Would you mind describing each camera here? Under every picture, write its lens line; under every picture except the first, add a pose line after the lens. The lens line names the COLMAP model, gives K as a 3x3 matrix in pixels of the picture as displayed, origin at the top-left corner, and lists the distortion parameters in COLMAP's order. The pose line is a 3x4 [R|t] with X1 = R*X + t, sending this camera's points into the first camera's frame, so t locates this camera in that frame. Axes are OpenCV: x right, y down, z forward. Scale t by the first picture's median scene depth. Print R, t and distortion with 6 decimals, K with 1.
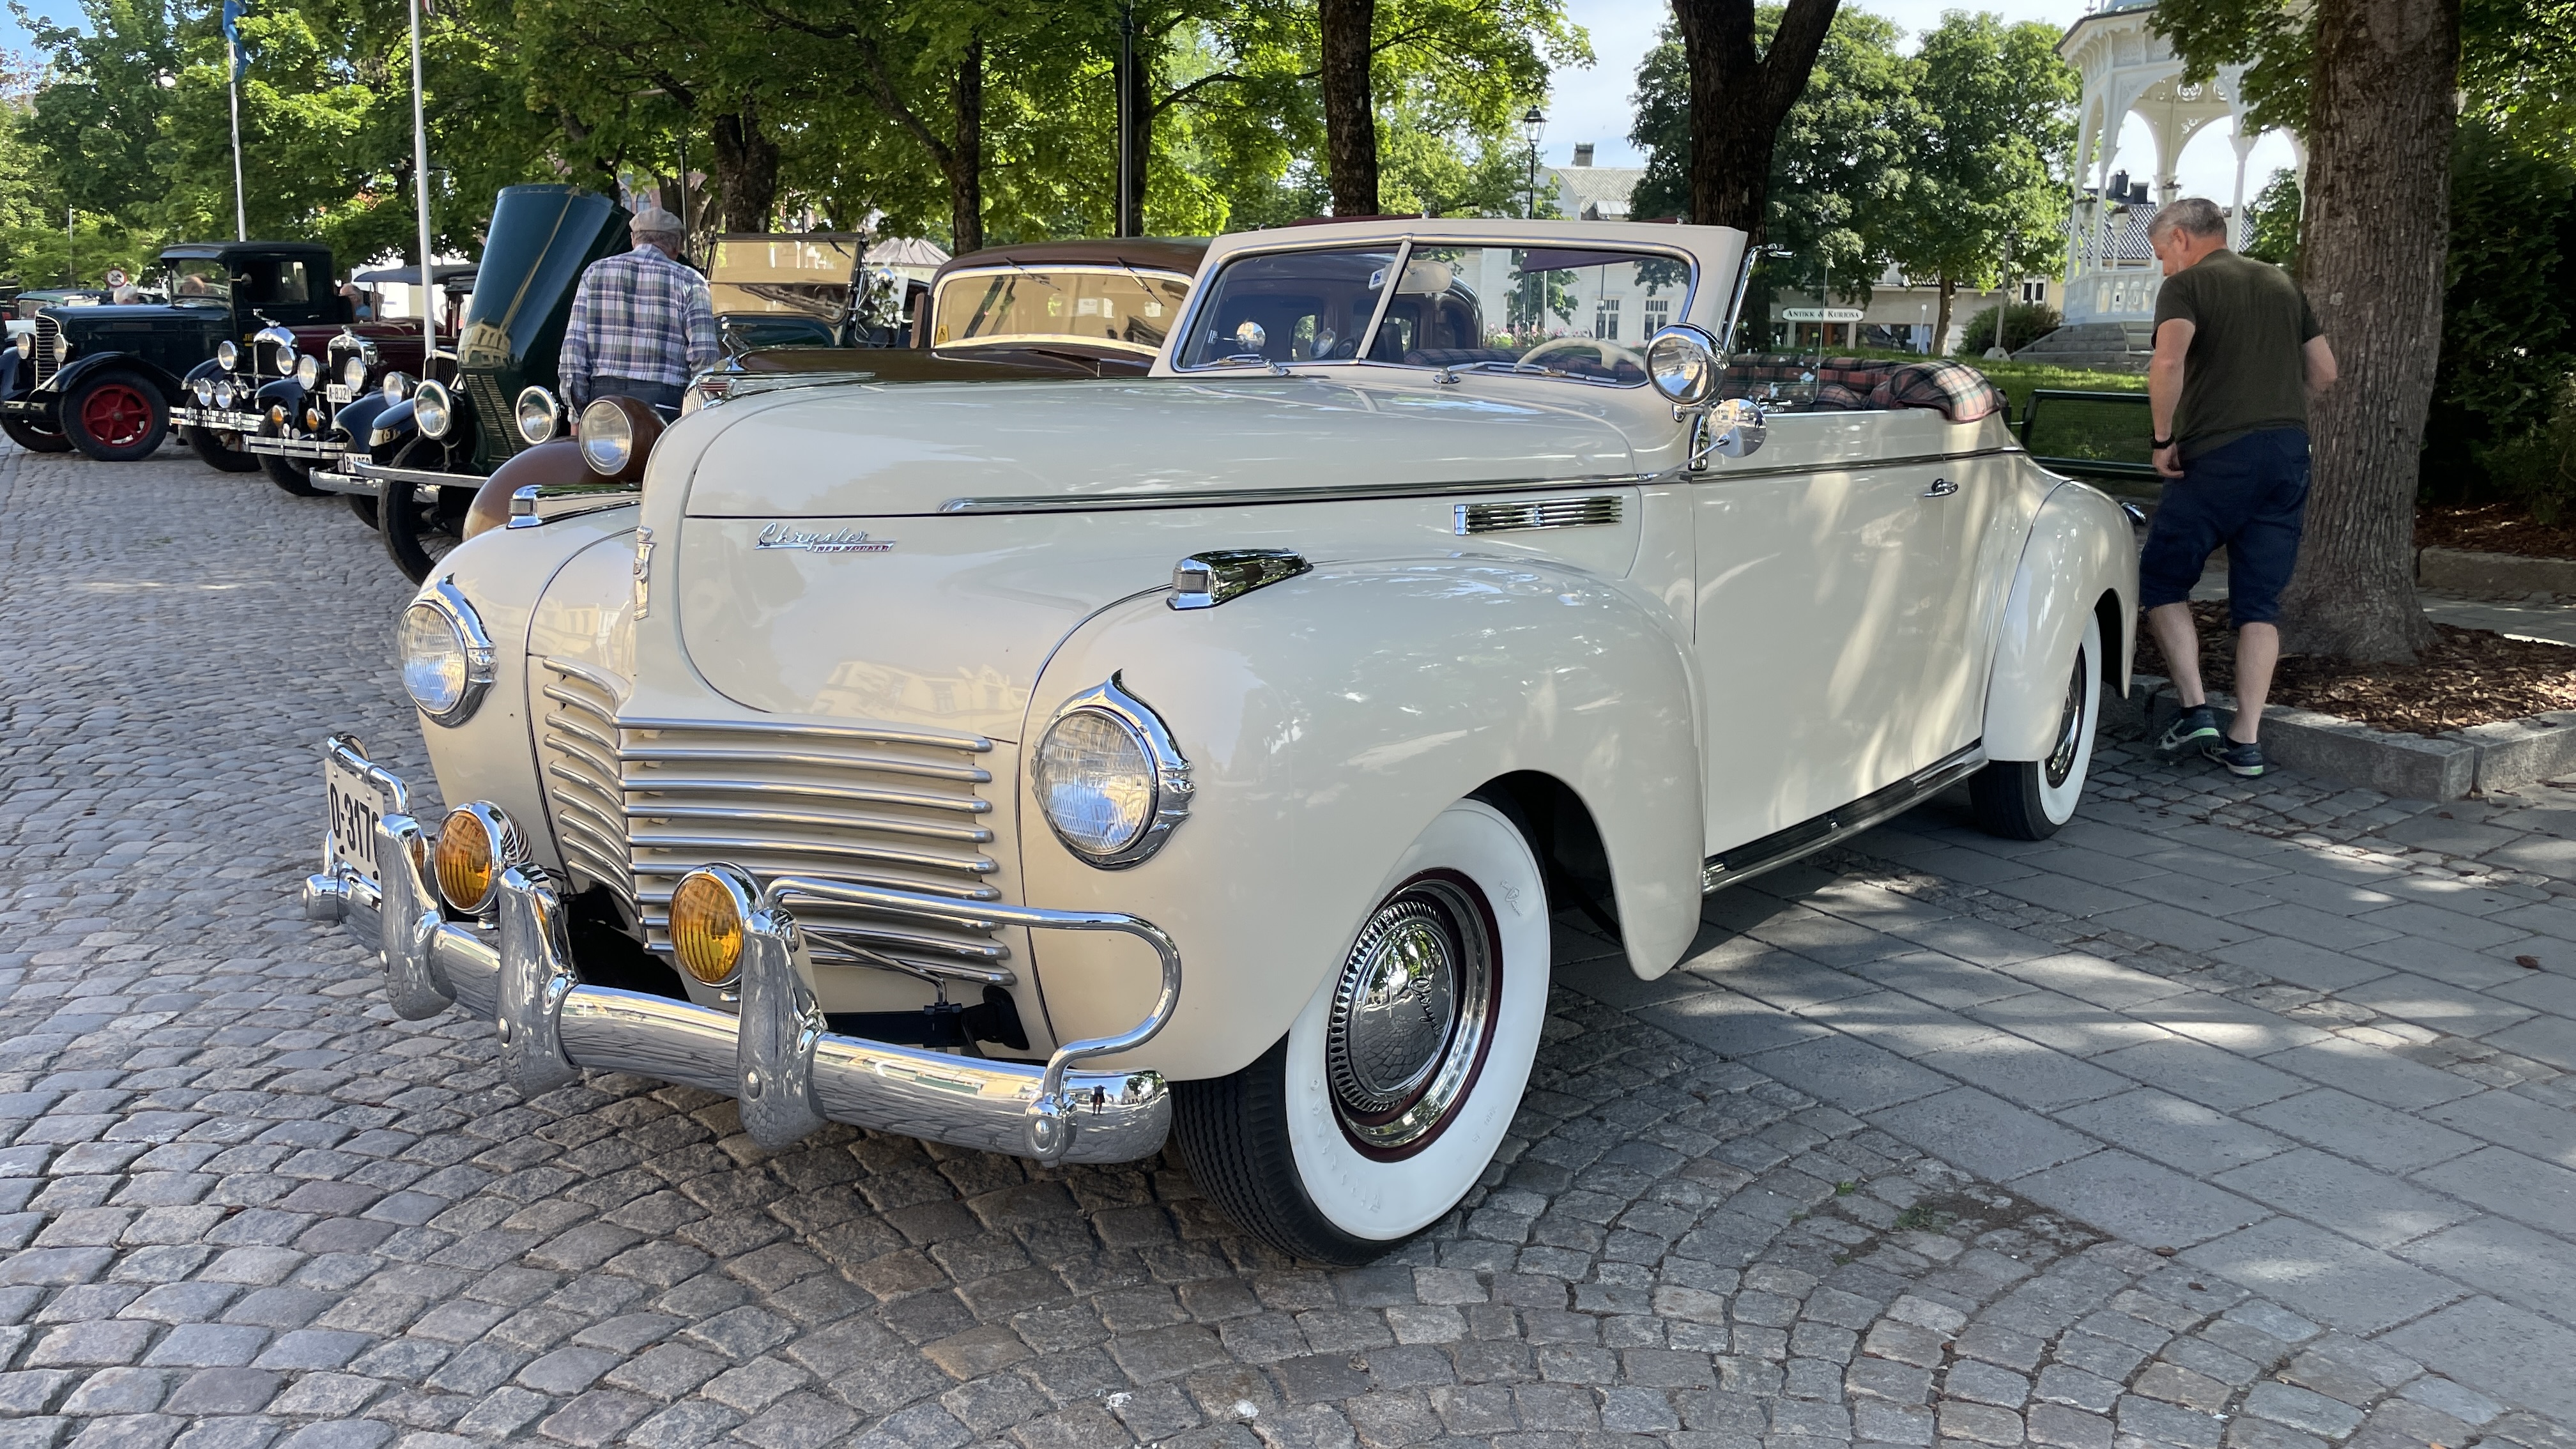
lens RADIAL K [[1979.6, 0, 1311.0], [0, 1979.6, 721.6], [0, 0, 1]] dist [0.083635, -0.098003]
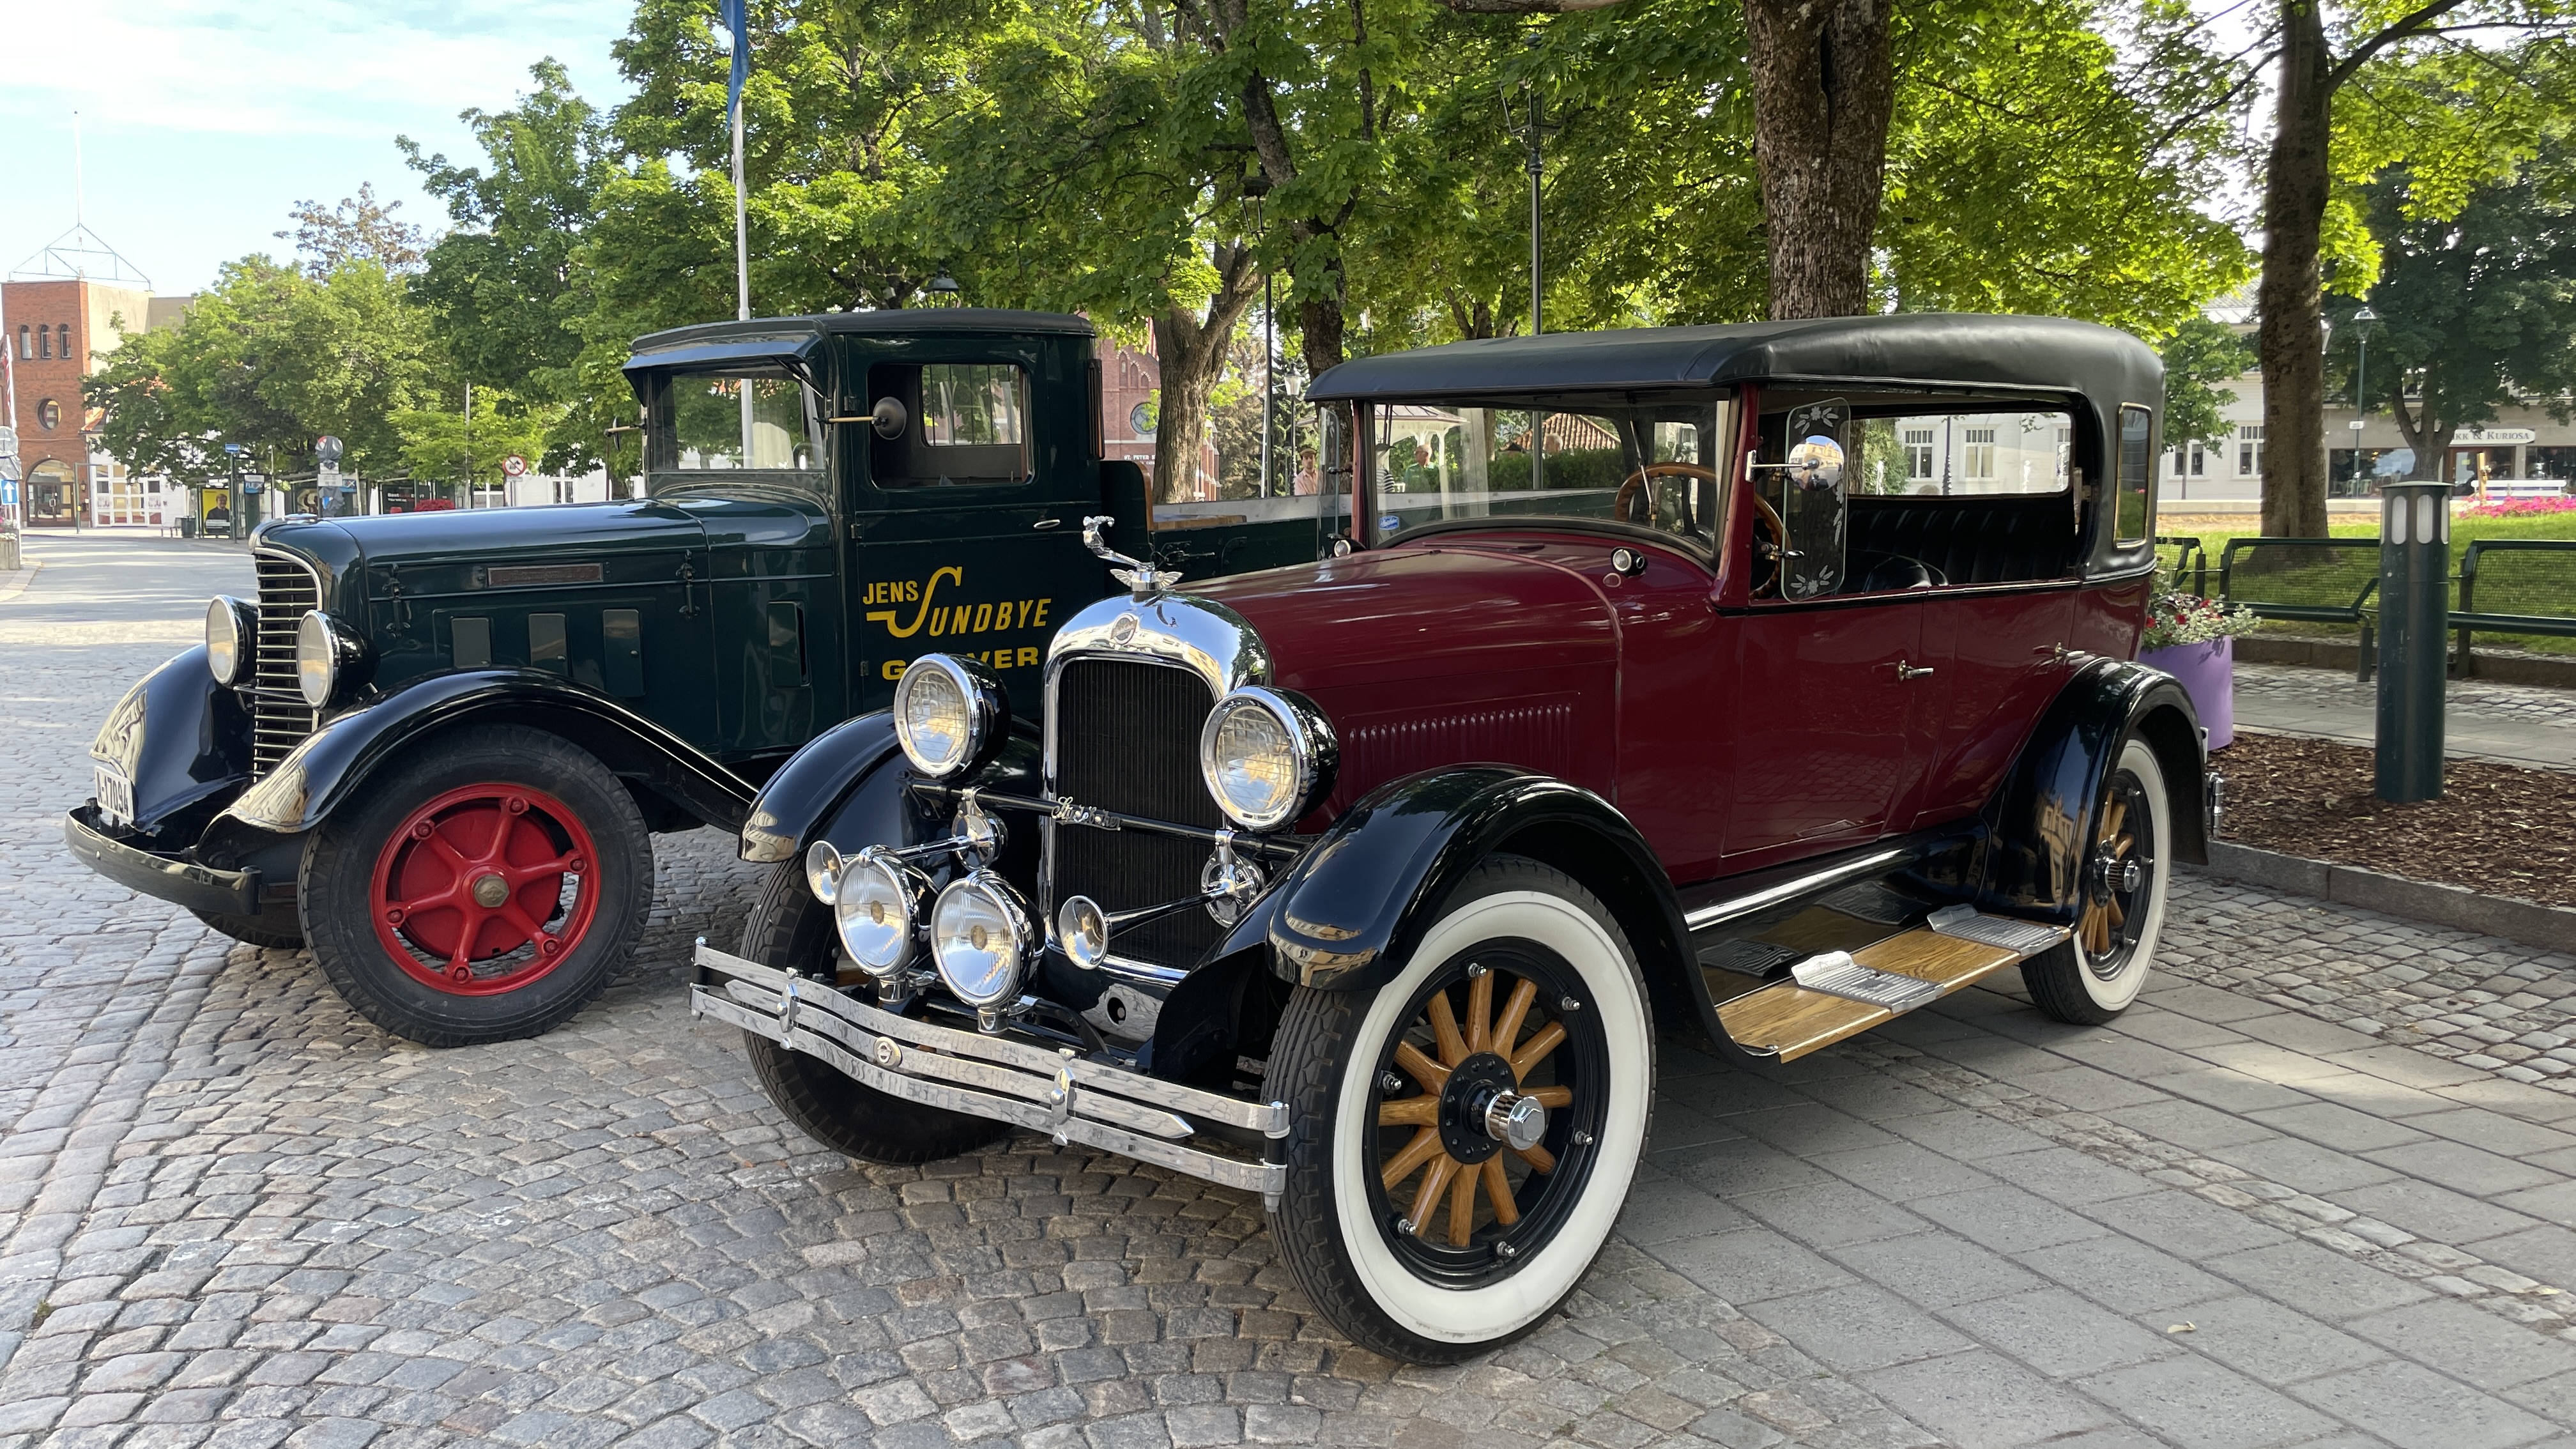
lens RADIAL K [[1979.6, 0, 1311.0], [0, 1979.6, 721.6], [0, 0, 1]] dist [0.083635, -0.098003]
pose [[0.988265, -0.013883, -0.152116, -0.266516], [0.002432, 0.997165, -0.075203, -0.094857], [0.152729, 0.073950, 0.985497, 0.451928]]
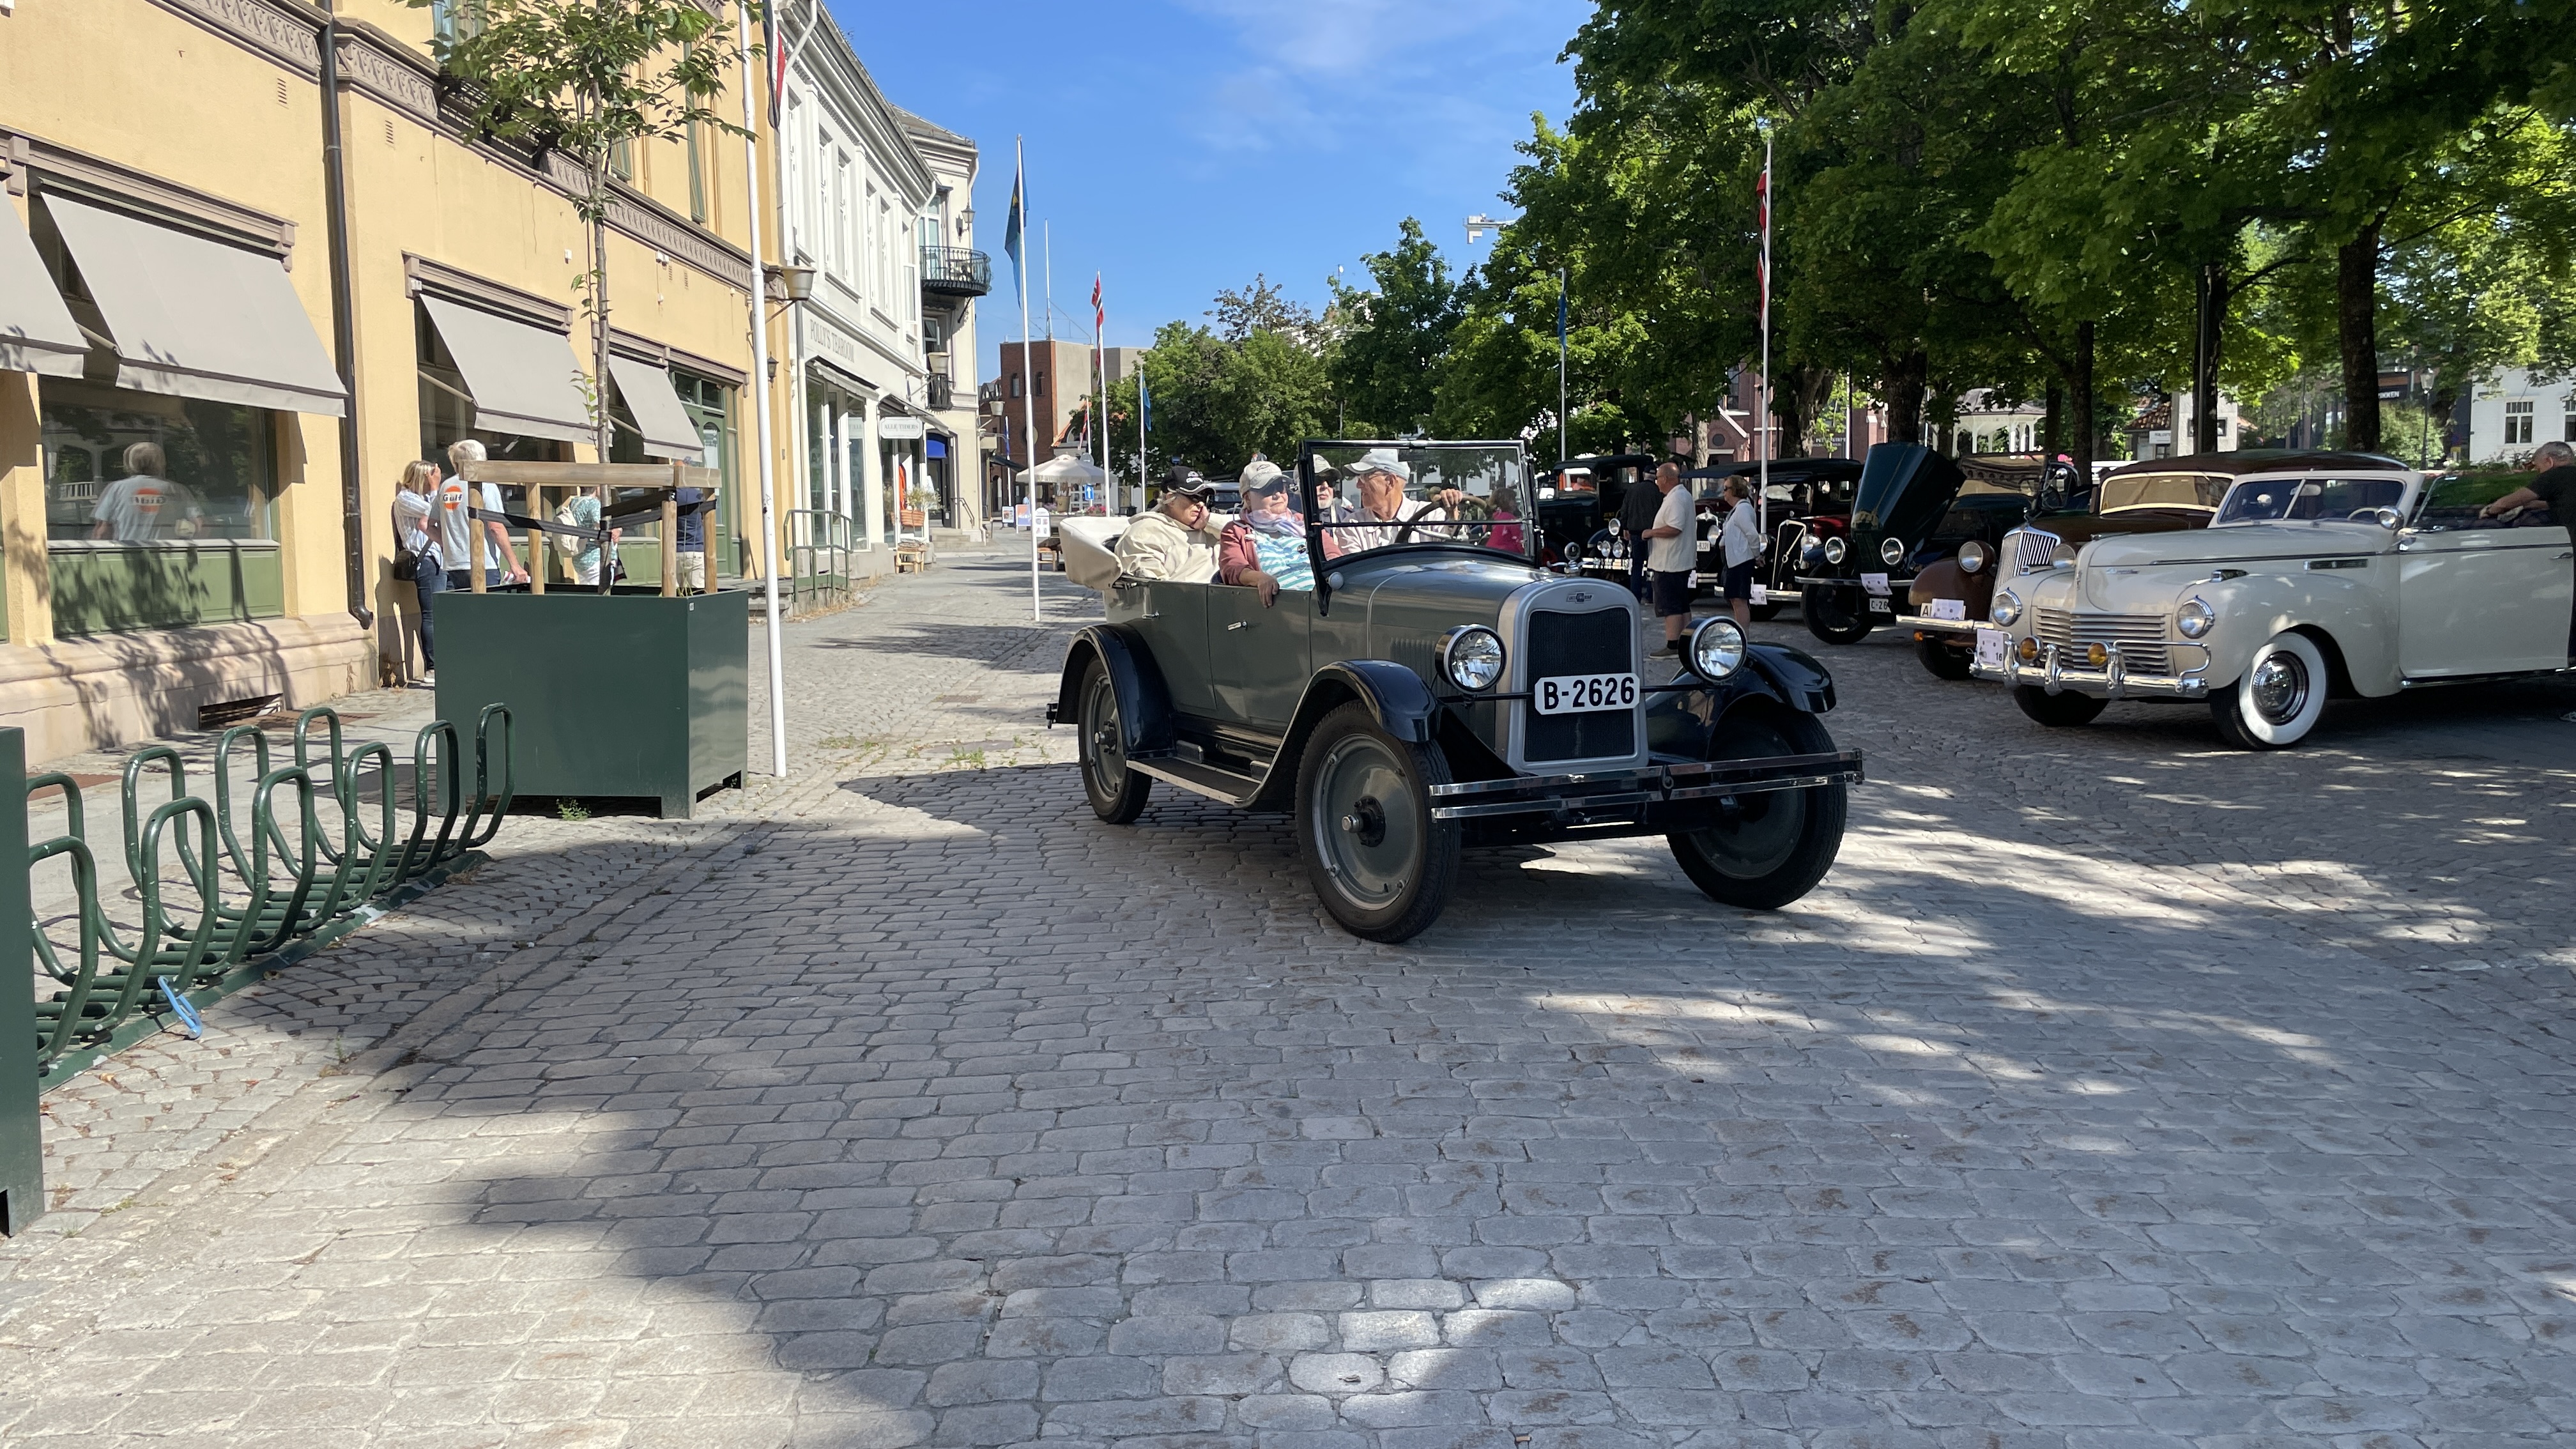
lens RADIAL K [[1979.6, 0, 1311.0], [0, 1979.6, 721.6], [0, 0, 1]] dist [0.083635, -0.098003]
pose [[0.873801, 0.009867, -0.486183, 0.030111], [-0.042811, 0.997473, -0.056700, 0.050401], [0.484395, 0.070359, 0.872015, -0.328093]]
